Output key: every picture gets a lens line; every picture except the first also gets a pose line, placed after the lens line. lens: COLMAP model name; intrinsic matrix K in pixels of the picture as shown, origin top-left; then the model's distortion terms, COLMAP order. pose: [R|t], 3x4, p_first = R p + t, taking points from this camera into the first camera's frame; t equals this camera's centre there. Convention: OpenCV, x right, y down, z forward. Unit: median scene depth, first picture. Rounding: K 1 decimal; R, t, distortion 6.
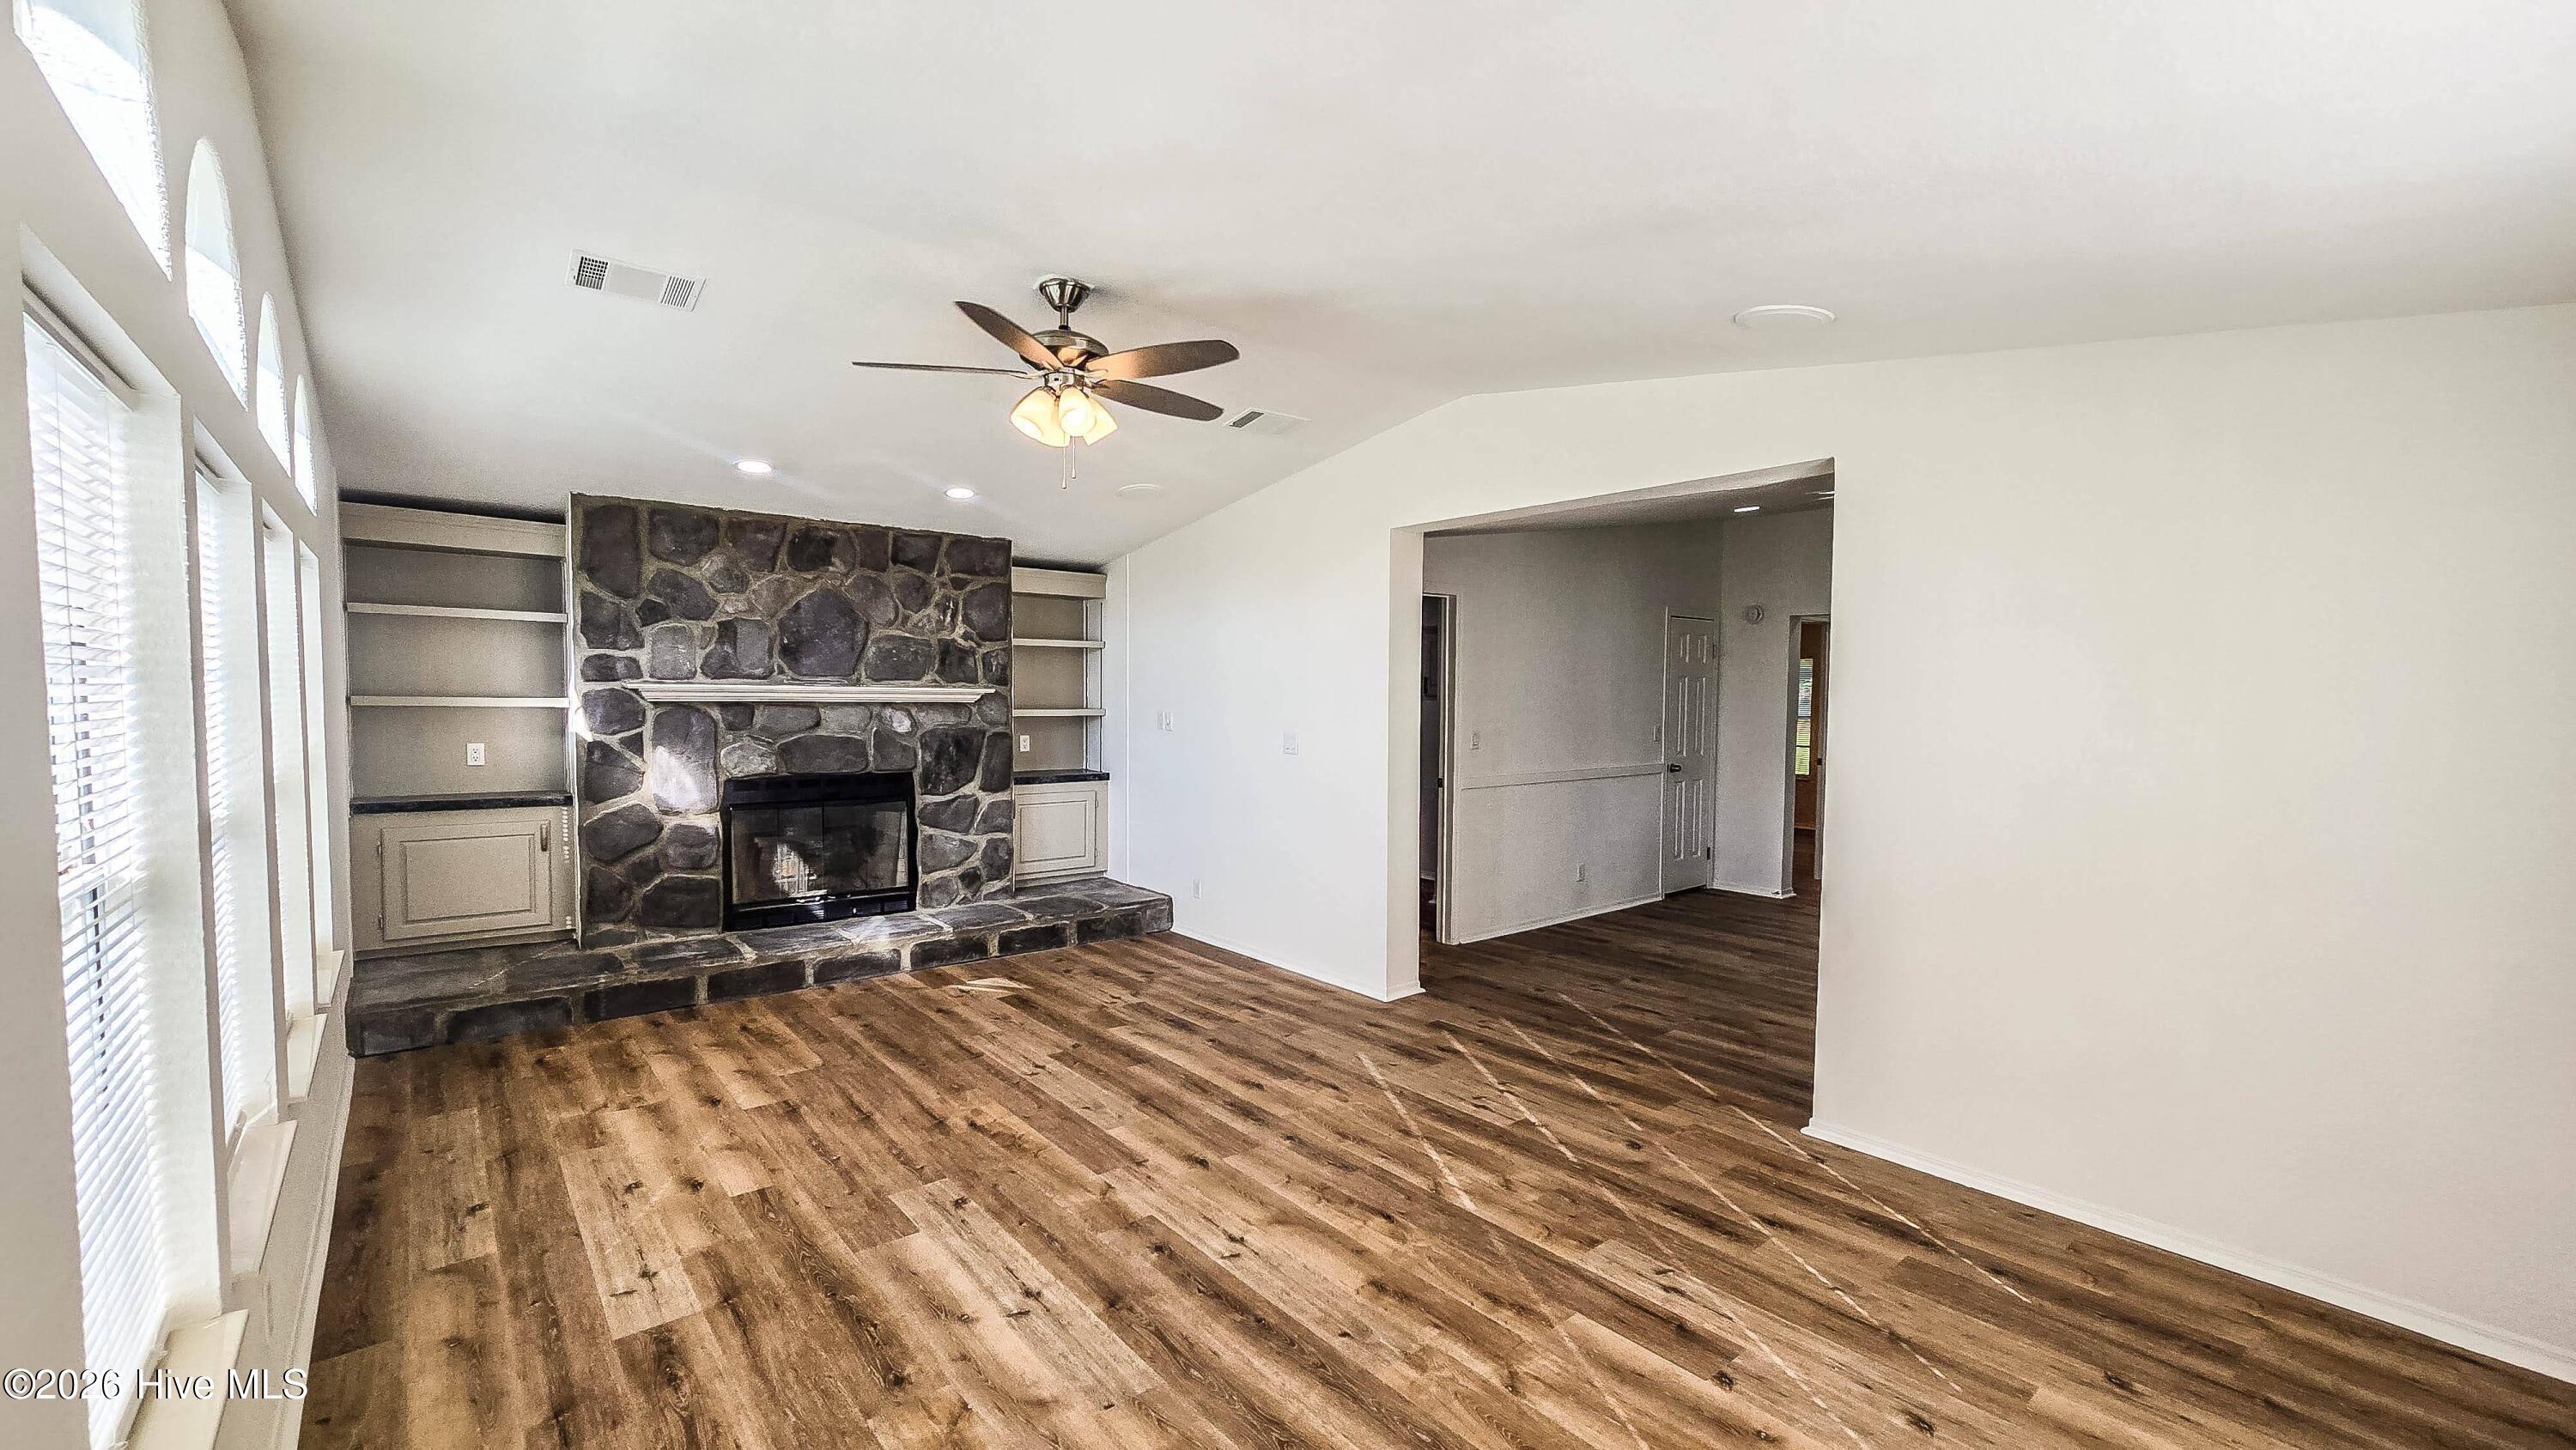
lens RADIAL K [[1048.0, 0, 1299.4], [0, 1048.0, 725.6], [0, 0, 1]] dist [-0.000860, -0.000139]
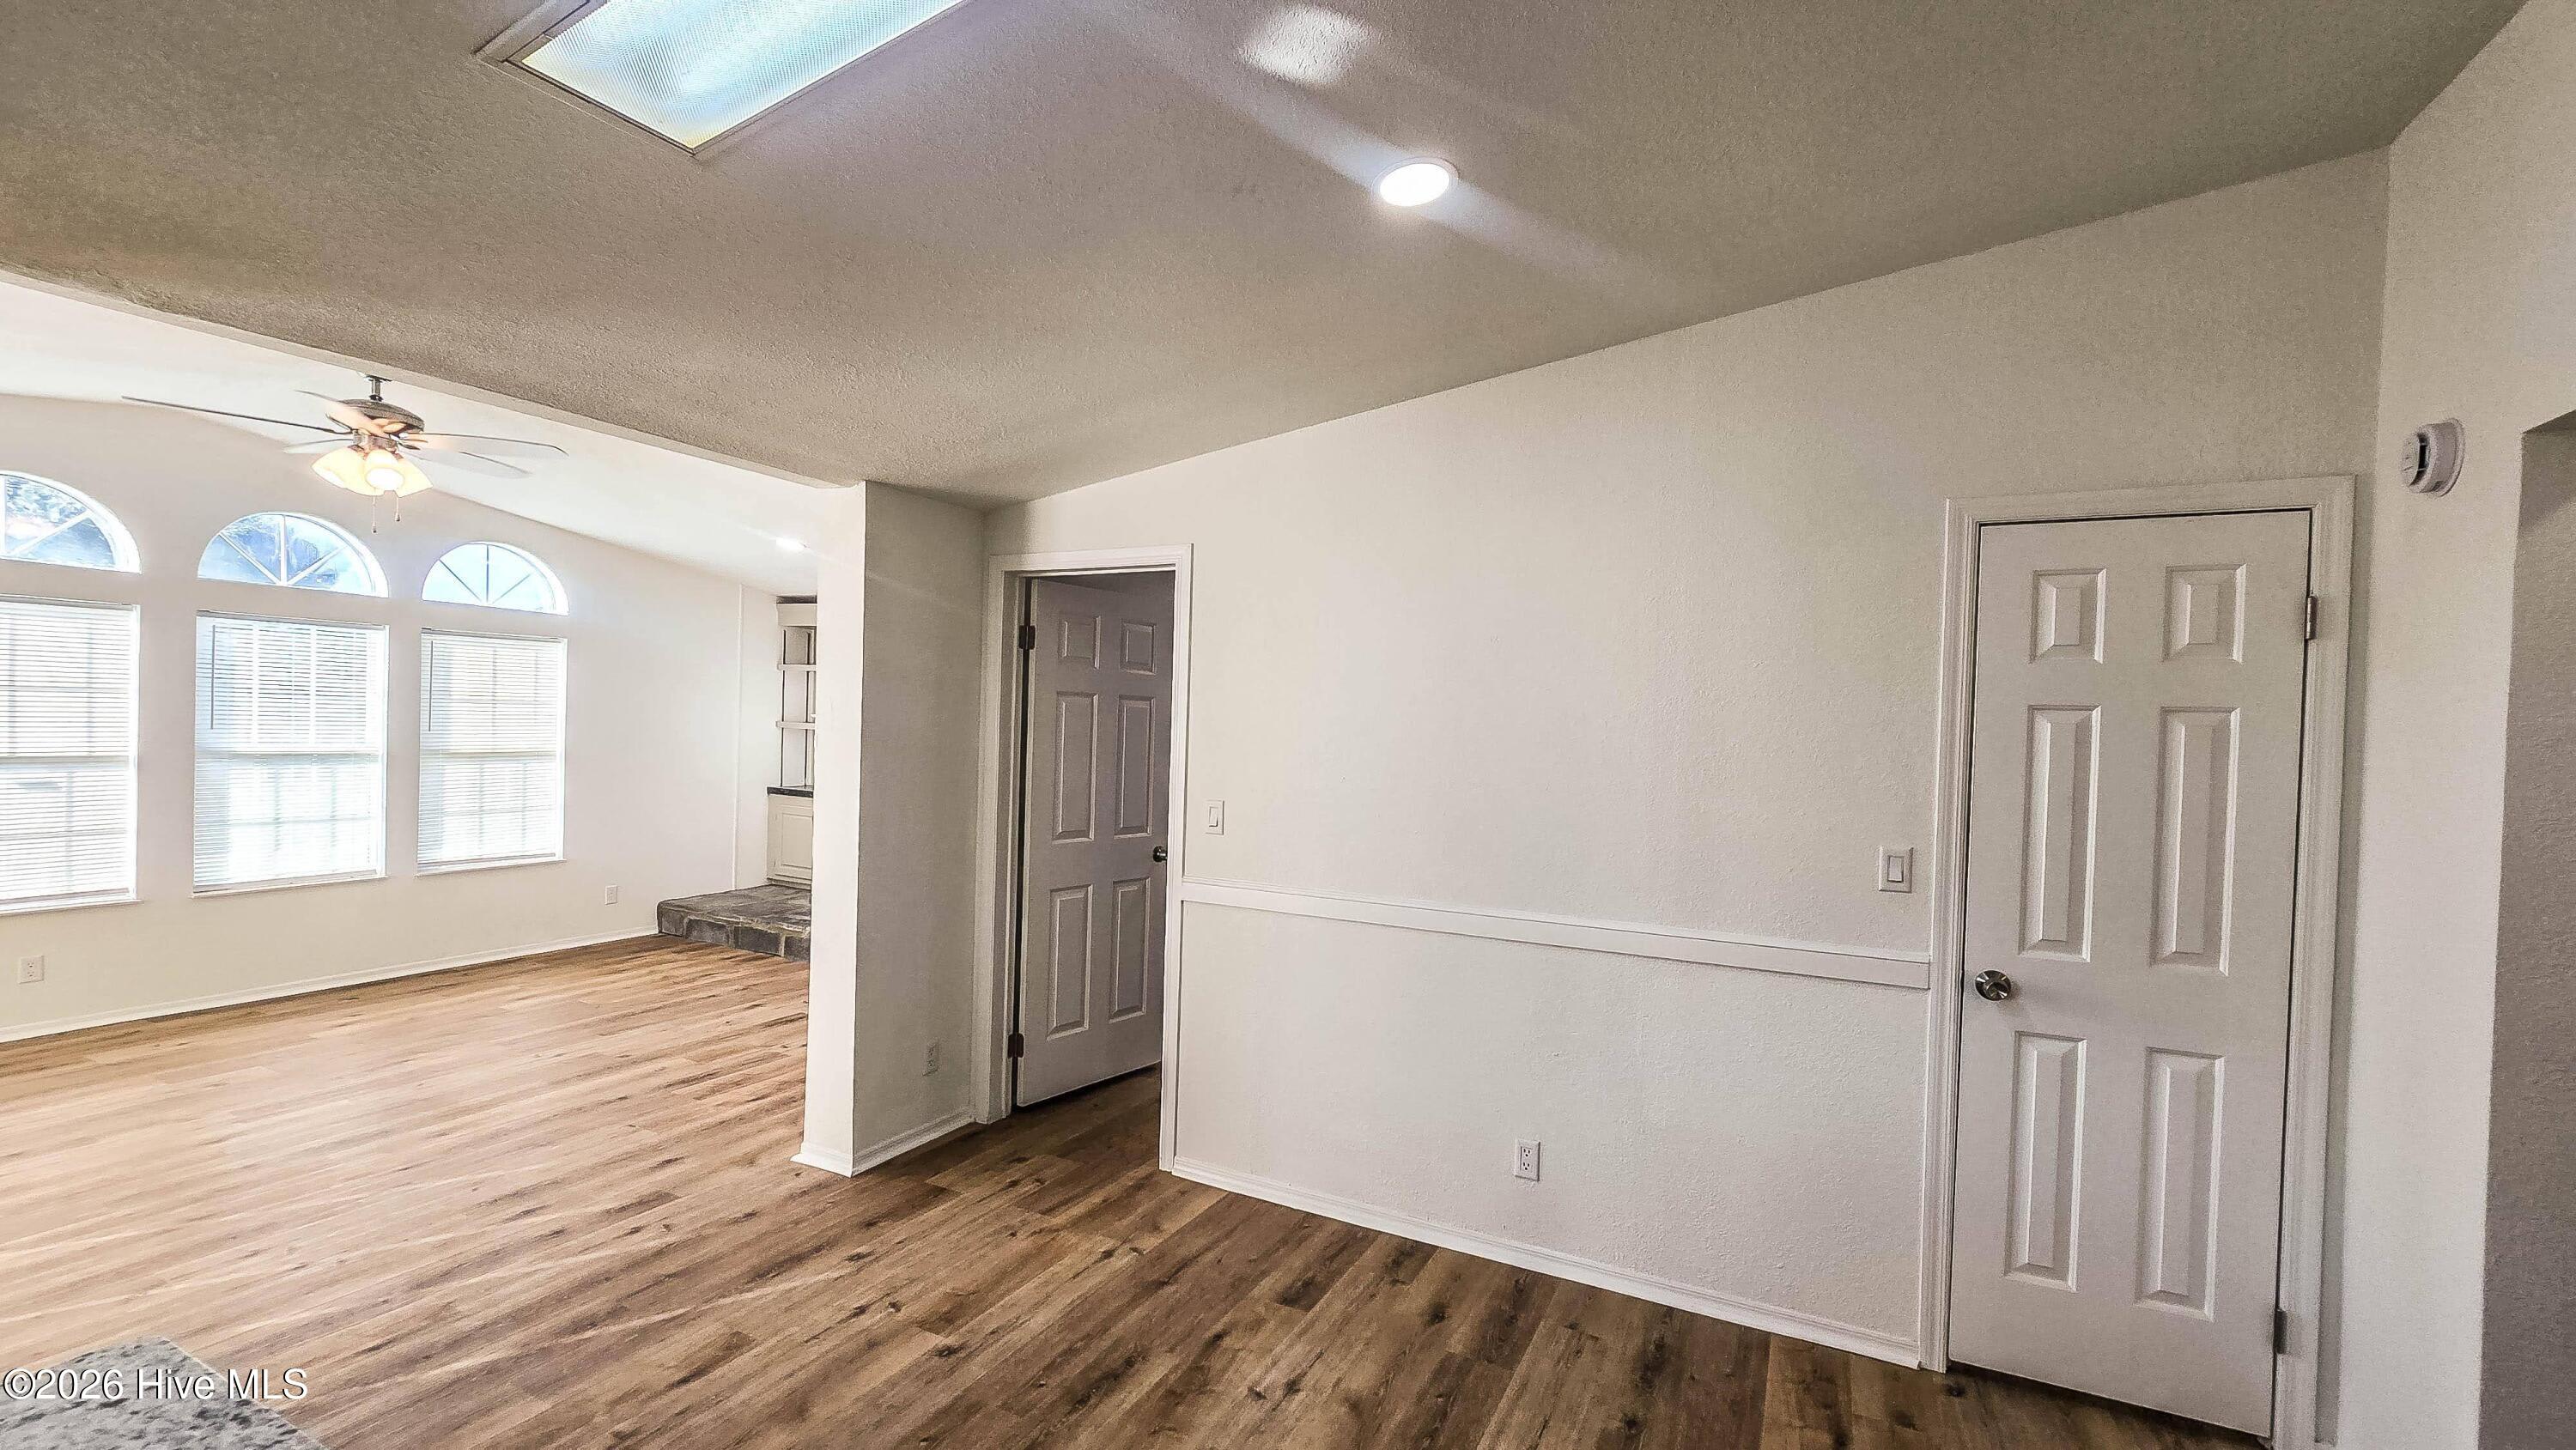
lens RADIAL K [[1048.0, 0, 1291.4], [0, 1048.0, 735.5], [0, 0, 1]] dist [-0.000860, -0.000139]
pose [[0.398345, 0.012872, -0.917145, 0.872371], [-0.058199, 0.998241, -0.011267, -0.033151], [0.915387, 0.057865, 0.398394, 1.025175]]
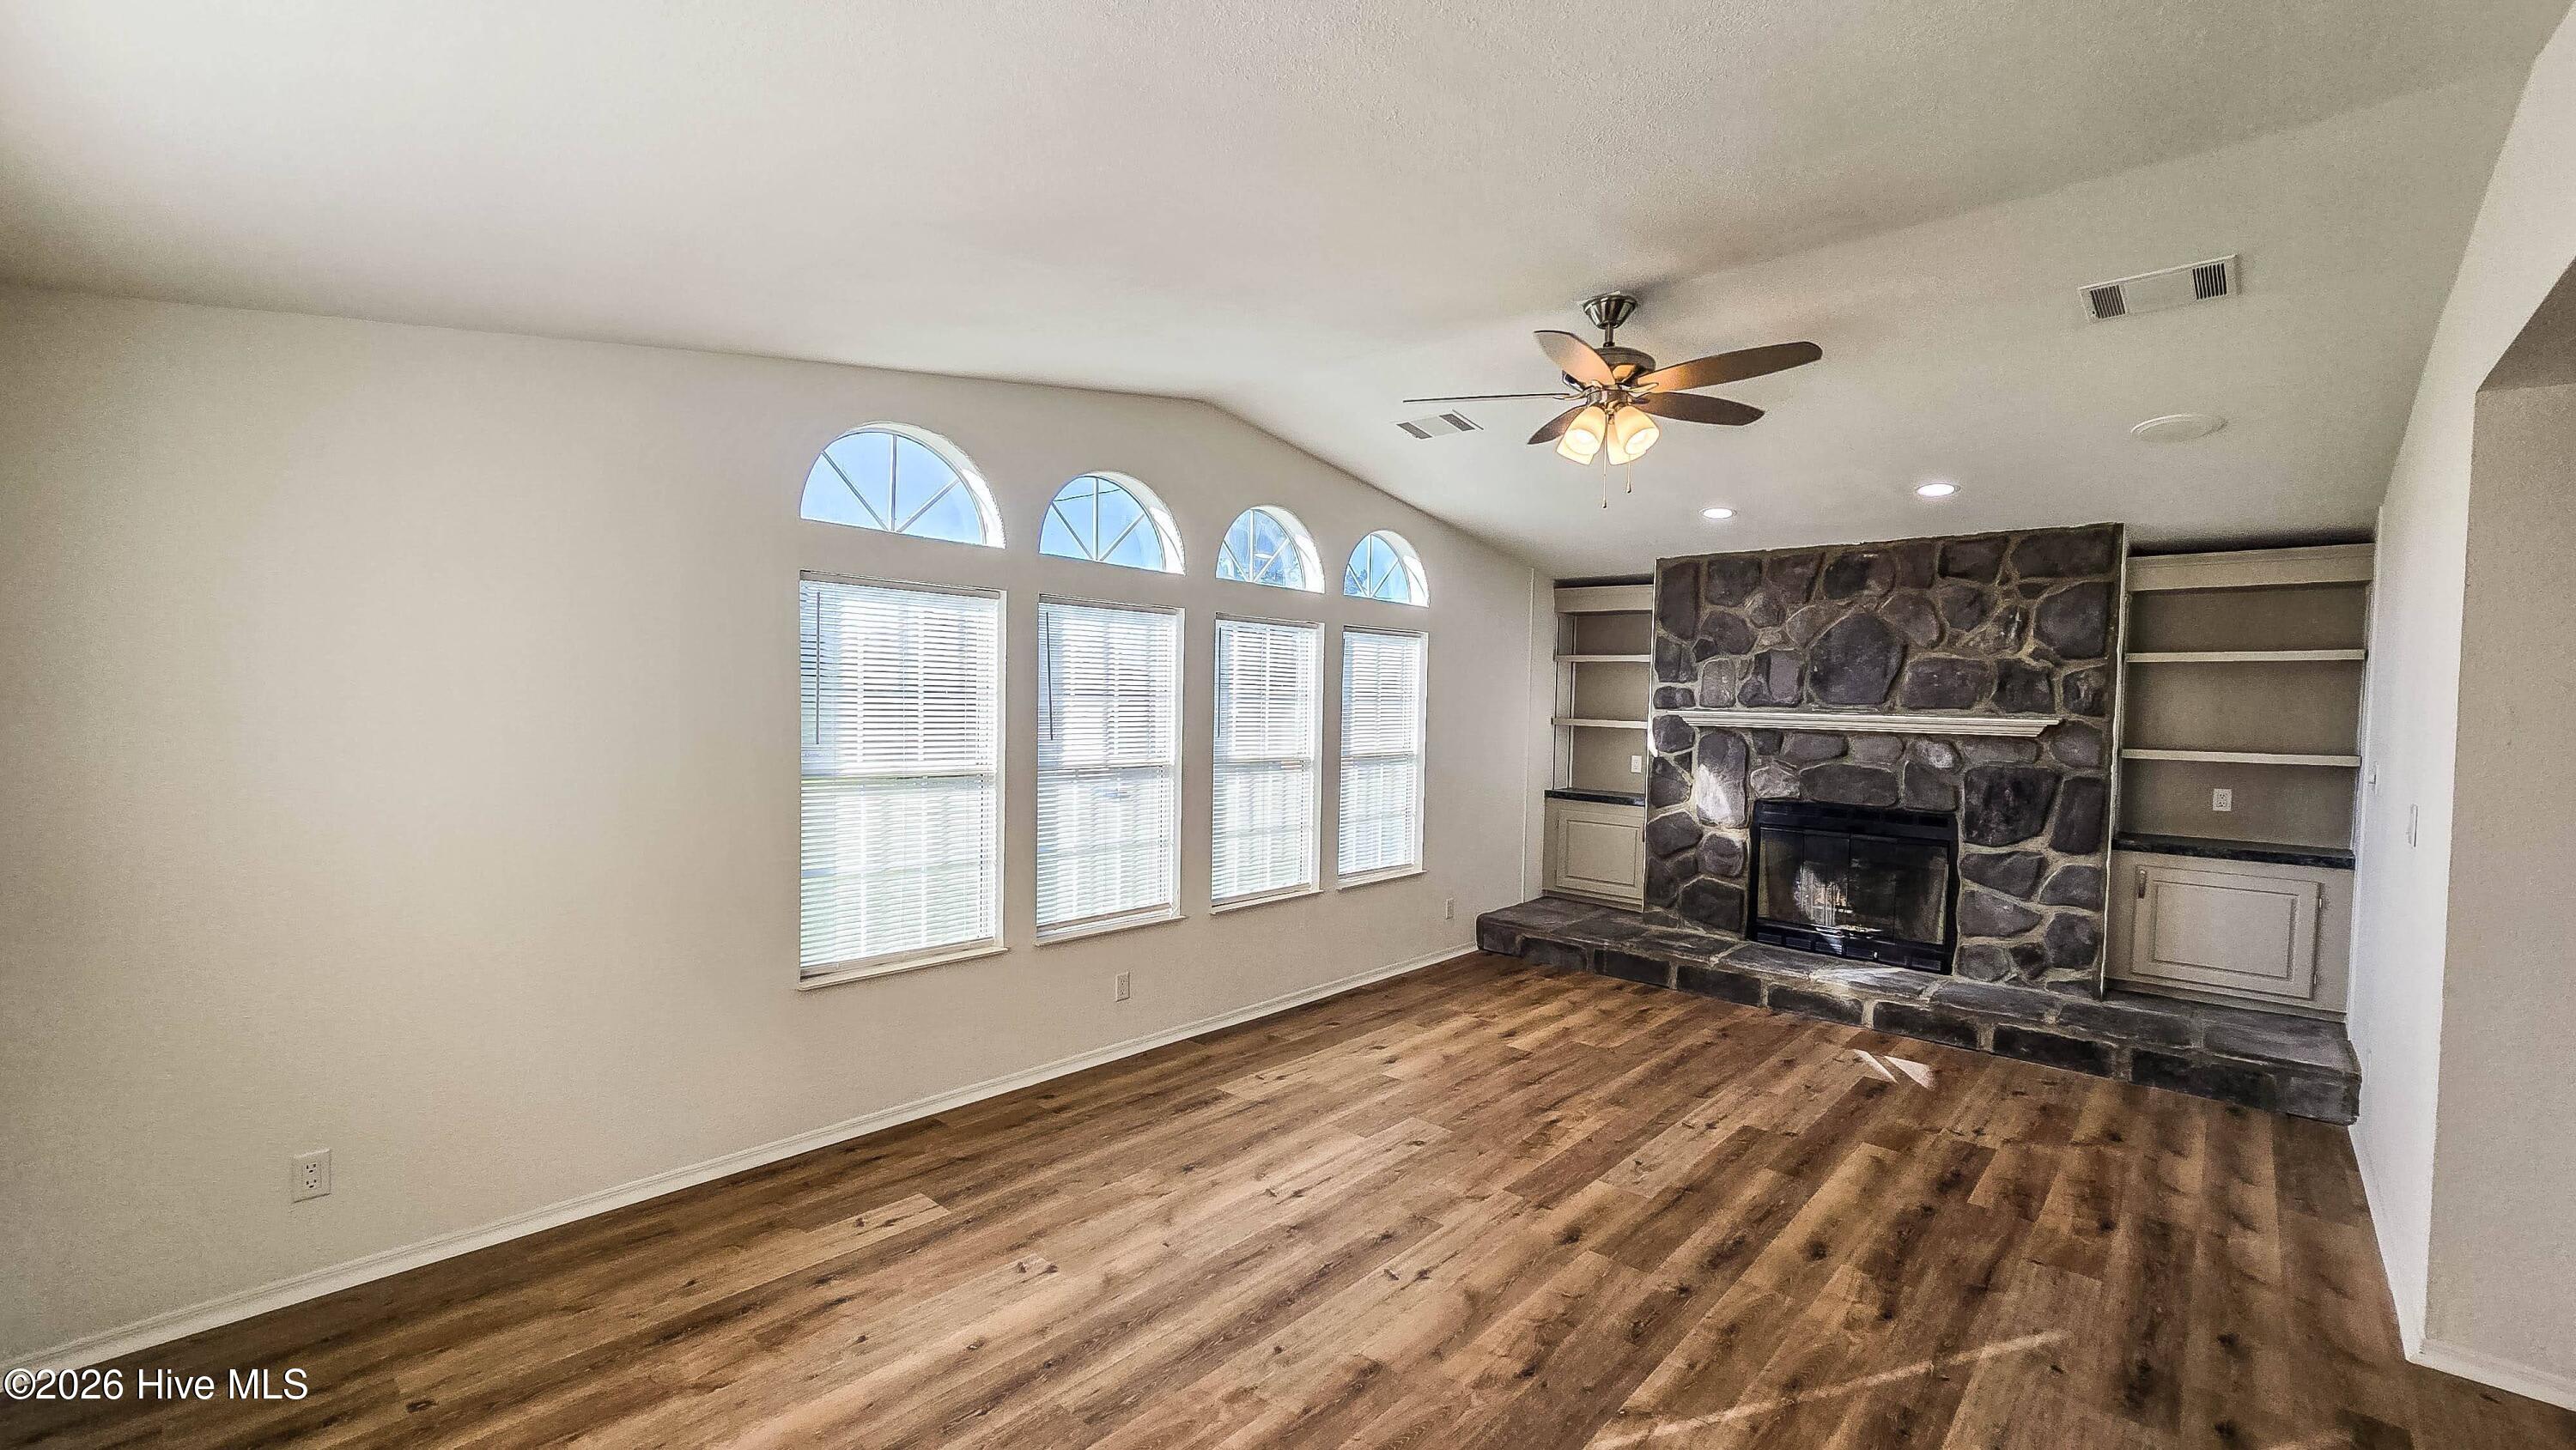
lens RADIAL K [[1048.0, 0, 1305.2], [0, 1048.0, 740.1], [0, 0, 1]] dist [-0.000860, -0.000139]
pose [[0.145488, 0.028201, -0.988958, 0.491922], [-0.050071, 0.998523, 0.021108, -0.010634], [0.988092, 0.046447, 0.146685, 0.411396]]
